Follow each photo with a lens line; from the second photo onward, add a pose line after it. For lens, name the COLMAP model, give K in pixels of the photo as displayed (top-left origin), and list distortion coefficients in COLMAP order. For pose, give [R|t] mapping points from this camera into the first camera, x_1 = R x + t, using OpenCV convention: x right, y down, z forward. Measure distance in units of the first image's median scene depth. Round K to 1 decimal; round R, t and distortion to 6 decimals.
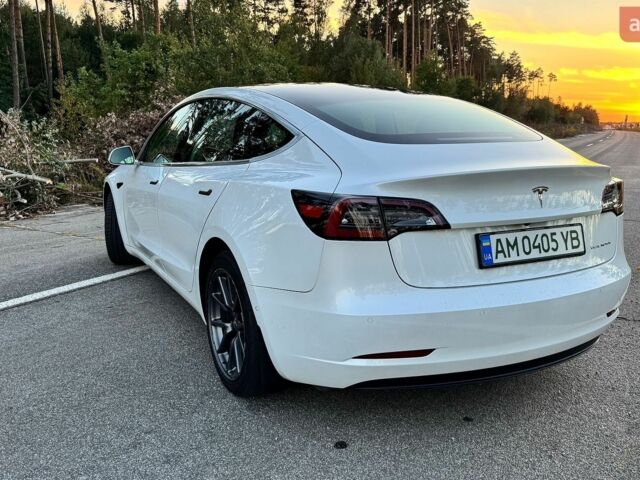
lens RADIAL K [[607.6, 0, 317.7], [0, 607.6, 239.6], [0, 0, 1]] dist [0.046934, 0.000000]
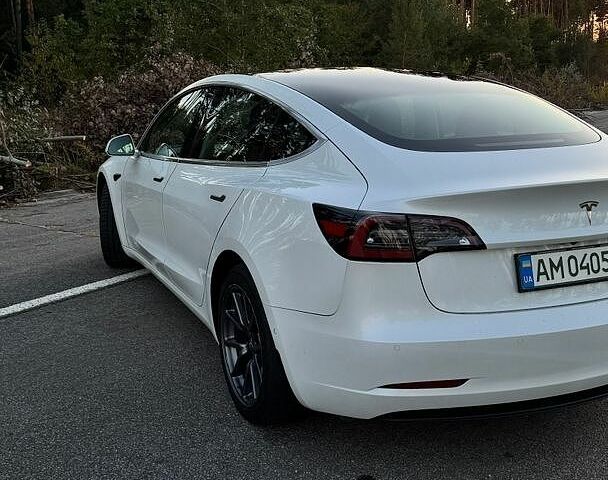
lens RADIAL K [[767.6, 0, 307.2], [0, 767.6, 245.0], [0, 0, 1]] dist [0.068369, 0.000000]
pose [[0.998480, 0.005039, -0.054881, 0.010723], [-0.003531, 0.999614, 0.027550, -0.047480], [0.054999, -0.027315, 0.998113, -0.150580]]
